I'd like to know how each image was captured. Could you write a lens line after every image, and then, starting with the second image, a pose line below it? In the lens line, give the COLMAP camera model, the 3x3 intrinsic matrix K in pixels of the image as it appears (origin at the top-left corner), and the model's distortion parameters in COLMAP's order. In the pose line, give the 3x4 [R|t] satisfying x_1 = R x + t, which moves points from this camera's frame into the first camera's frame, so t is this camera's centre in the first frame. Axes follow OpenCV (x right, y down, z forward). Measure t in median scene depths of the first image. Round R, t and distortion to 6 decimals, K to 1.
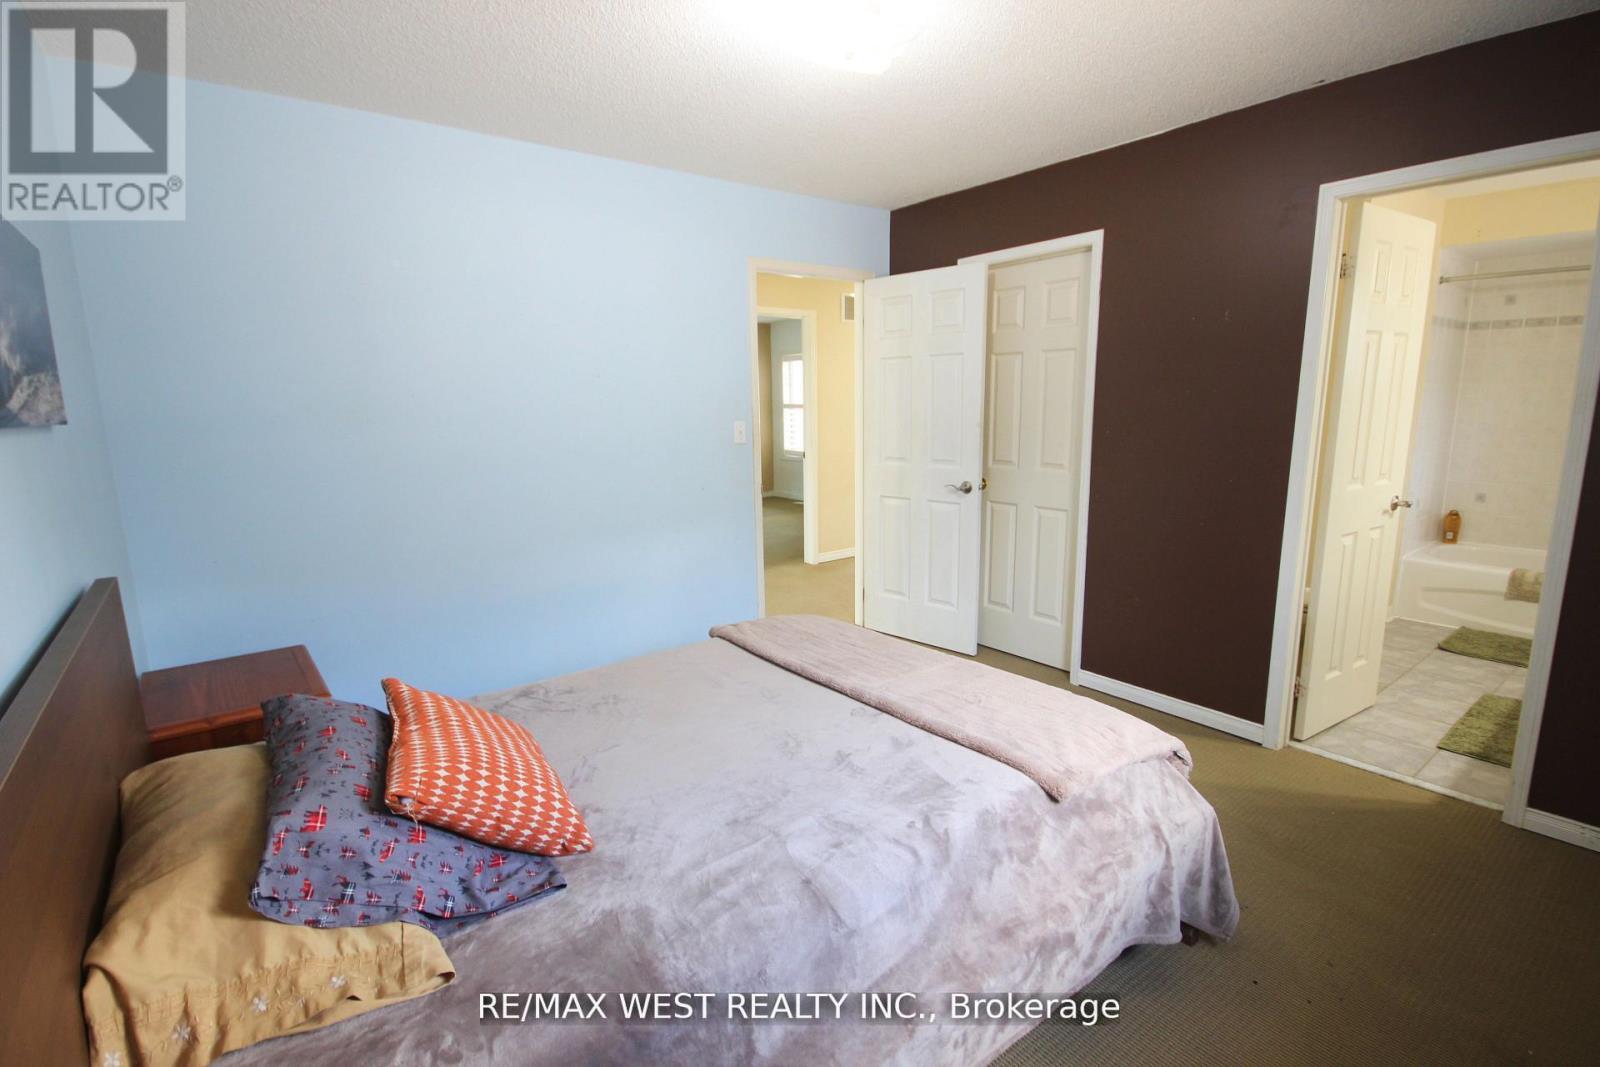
lens RADIAL K [[739.8, 0, 807.7], [0, 739.8, 540.7], [0, 0, 1]] dist [-0.008462, -0.002158]
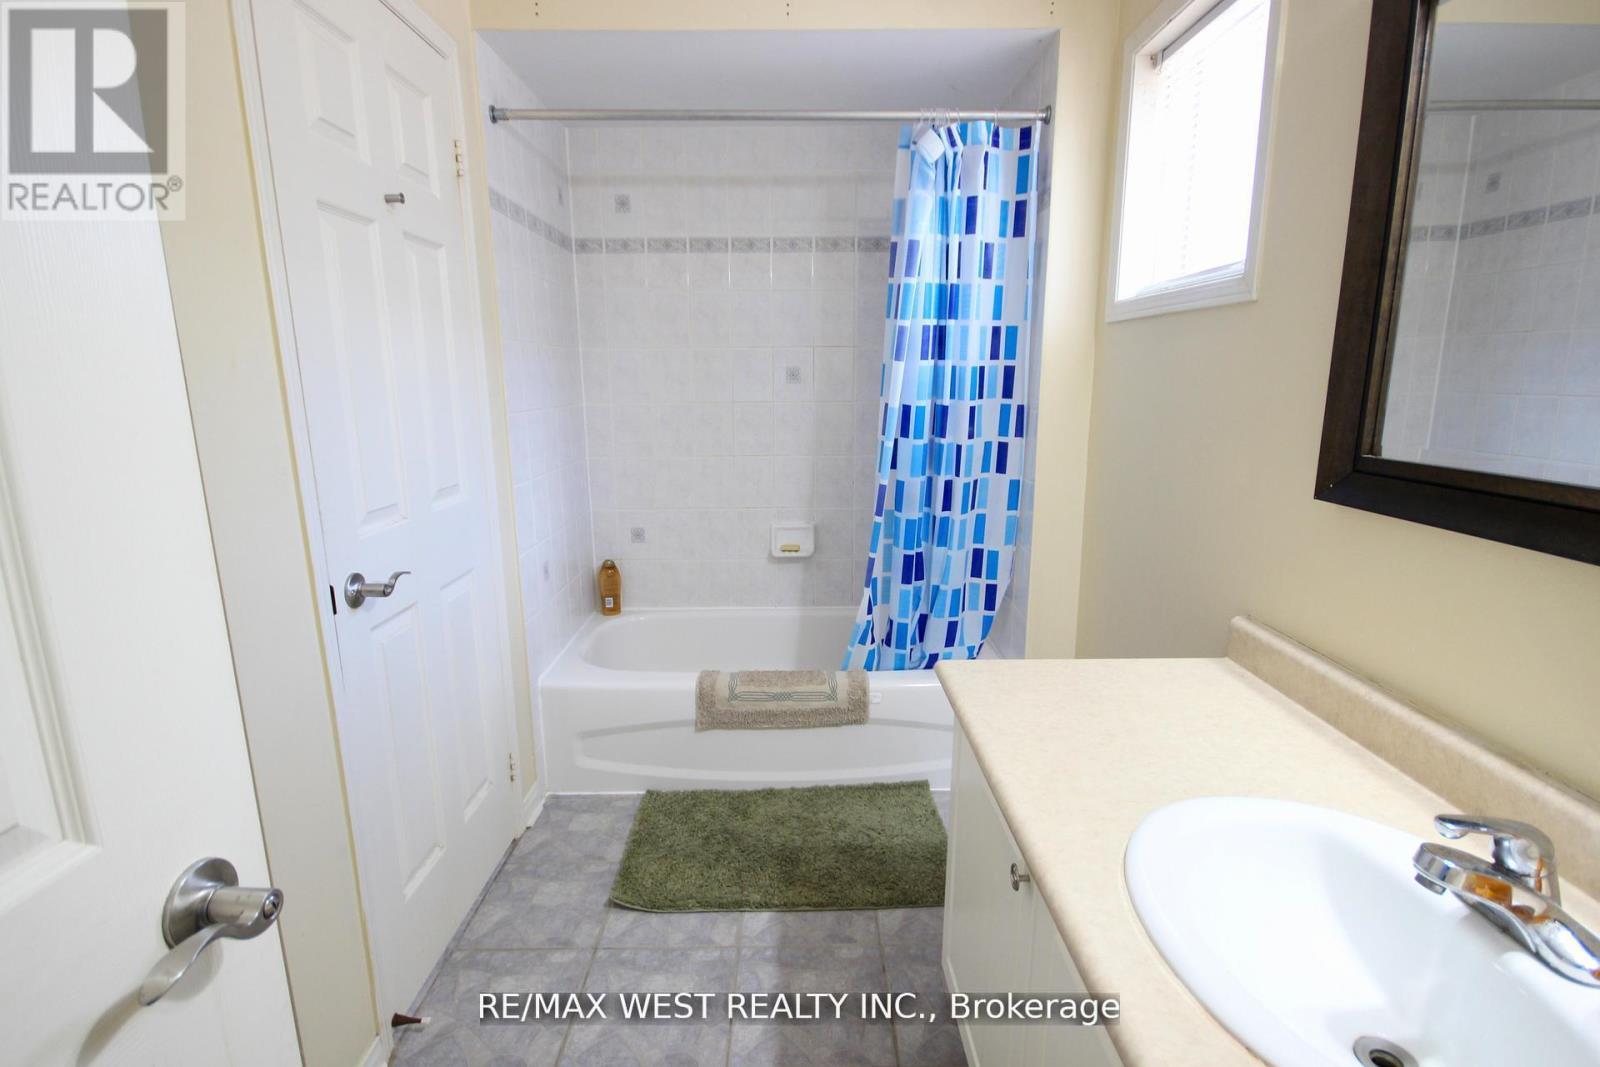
lens RADIAL K [[739.8, 0, 800.4], [0, 739.8, 527.7], [0, 0, 1]] dist [-0.008462, -0.002158]
pose [[0.597422, -0.155212, 0.786763, 0.518353], [0.146209, 0.985728, 0.083442, -0.097269], [-0.788486, 0.065181, 0.611589, 0.520937]]
